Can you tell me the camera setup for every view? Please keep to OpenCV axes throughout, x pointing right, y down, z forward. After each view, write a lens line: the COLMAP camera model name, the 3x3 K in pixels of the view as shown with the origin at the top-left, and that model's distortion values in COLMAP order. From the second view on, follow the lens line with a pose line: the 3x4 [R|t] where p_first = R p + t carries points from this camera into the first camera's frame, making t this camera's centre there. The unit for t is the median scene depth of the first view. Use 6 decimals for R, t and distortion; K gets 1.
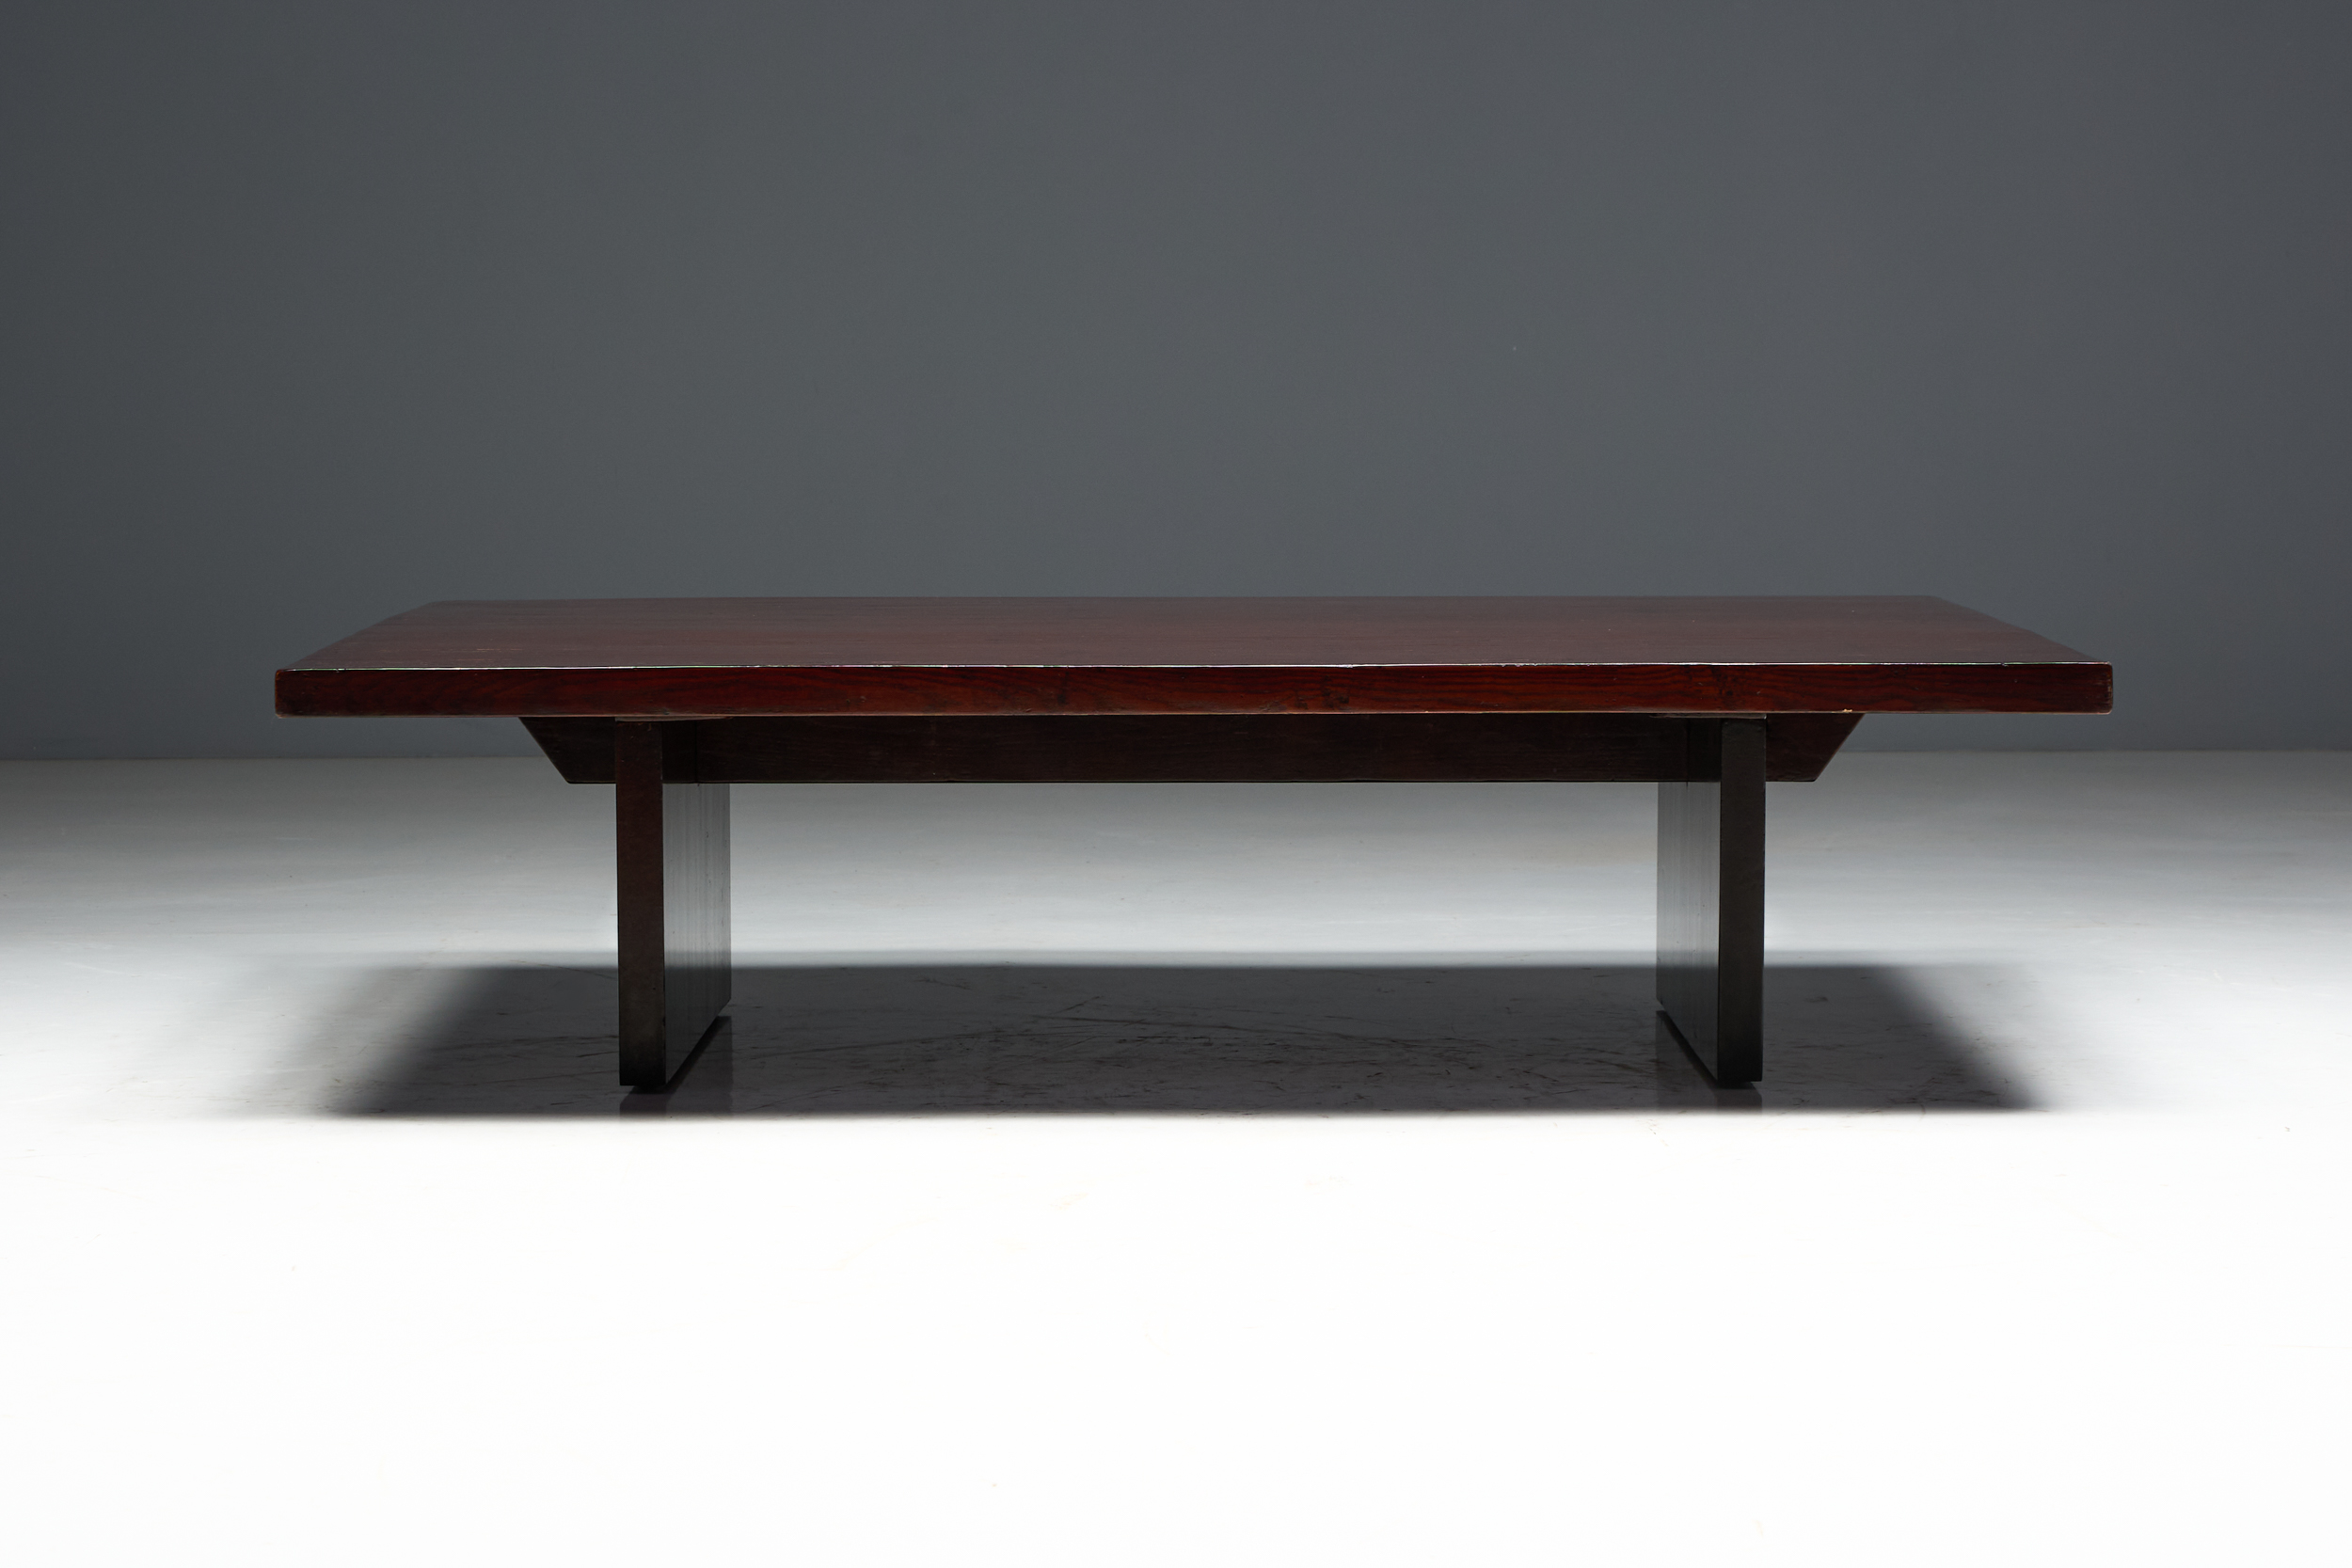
lens RADIAL K [[4846.9, 0, 1177.1], [0, 4846.9, 781.3], [0, 0, 1]] dist [-0.004732, 0.000000]
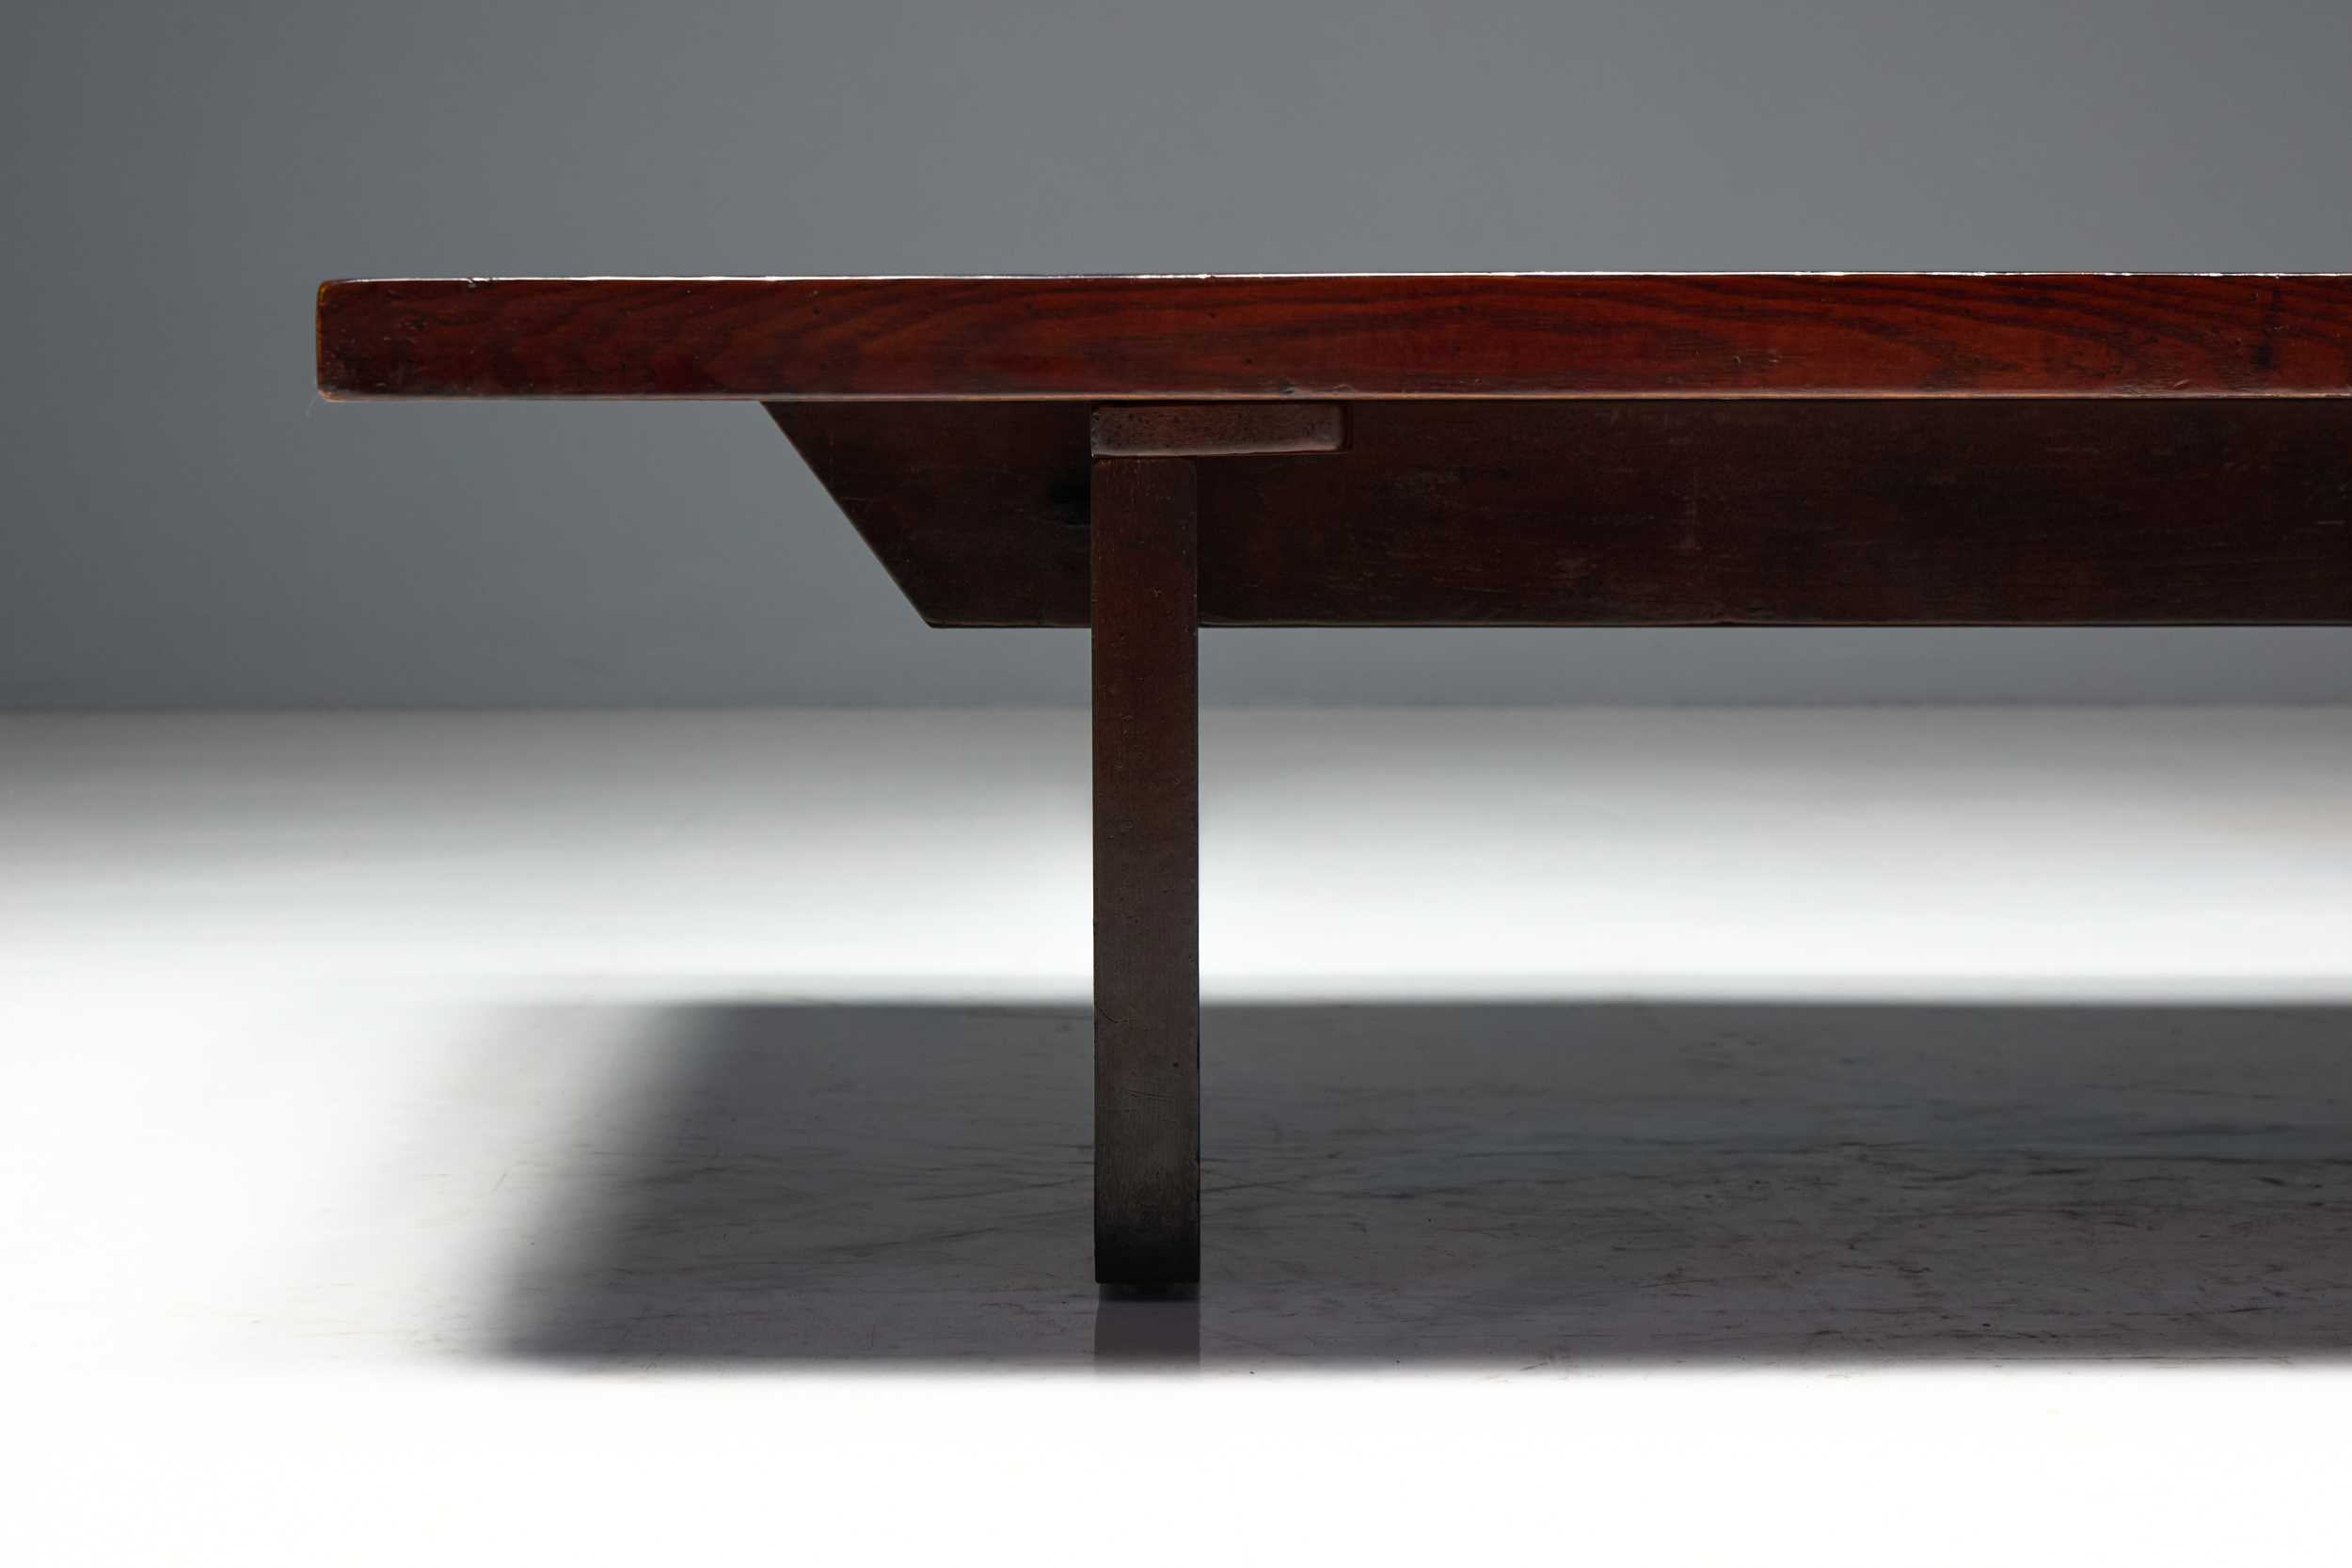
lens RADIAL K [[5065.2, 0, 1175.0], [0, 5065.2, 788.1], [0, 0, 1]] dist [0.003310, 0.000000]
pose [[0.999845, 0.000120, -0.017613, -0.106858], [-0.000121, 1.000000, -0.000039, 0.018901], [0.017613, 0.000041, 0.999845, 0.577430]]
